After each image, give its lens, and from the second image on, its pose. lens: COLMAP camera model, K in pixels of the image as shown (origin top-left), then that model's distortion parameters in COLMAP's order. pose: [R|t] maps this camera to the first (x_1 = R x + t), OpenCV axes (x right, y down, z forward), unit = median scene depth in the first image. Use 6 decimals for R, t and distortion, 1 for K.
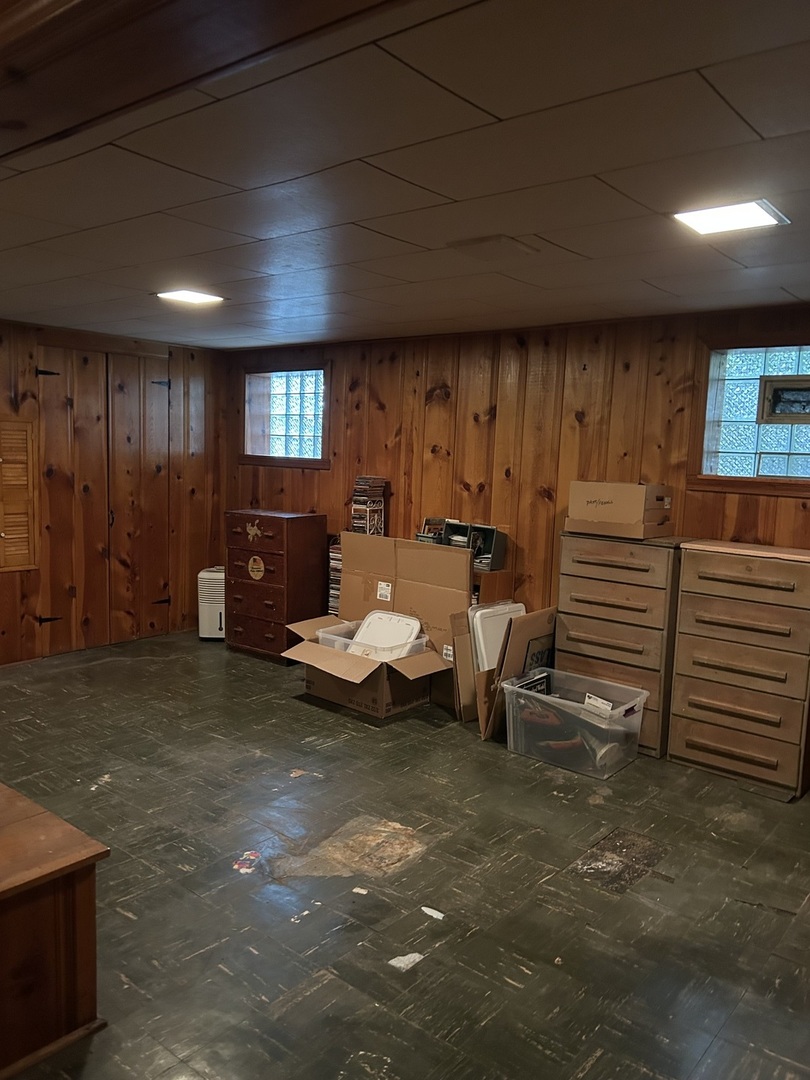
lens RADIAL K [[810.1, 0, 401.5], [0, 810.1, 547.5], [0, 0, 1]] dist [0.064161, -0.072962]
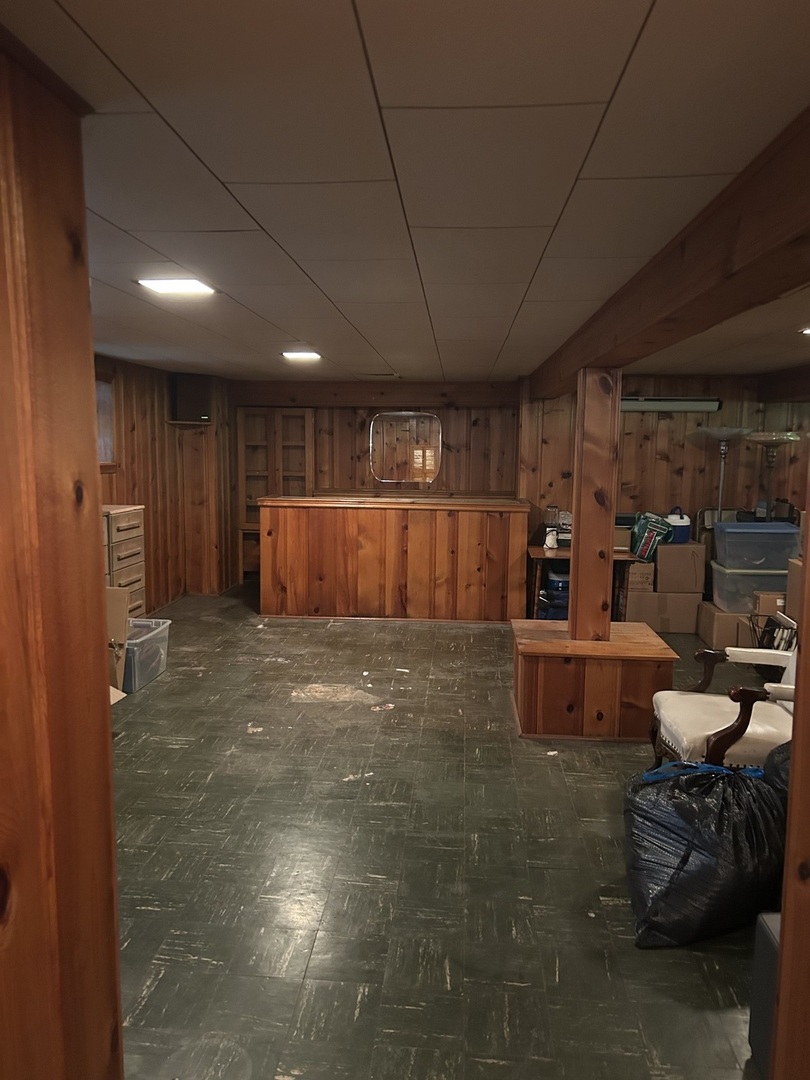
lens RADIAL K [[810.1, 0, 400.3], [0, 810.1, 540.9], [0, 0, 1]] dist [0.064161, -0.072962]
pose [[-0.572121, -0.134657, 0.809039, -0.830758], [0.073517, 0.974040, 0.214108, -0.165402], [-0.816867, 0.181974, -0.547369, 1.002872]]
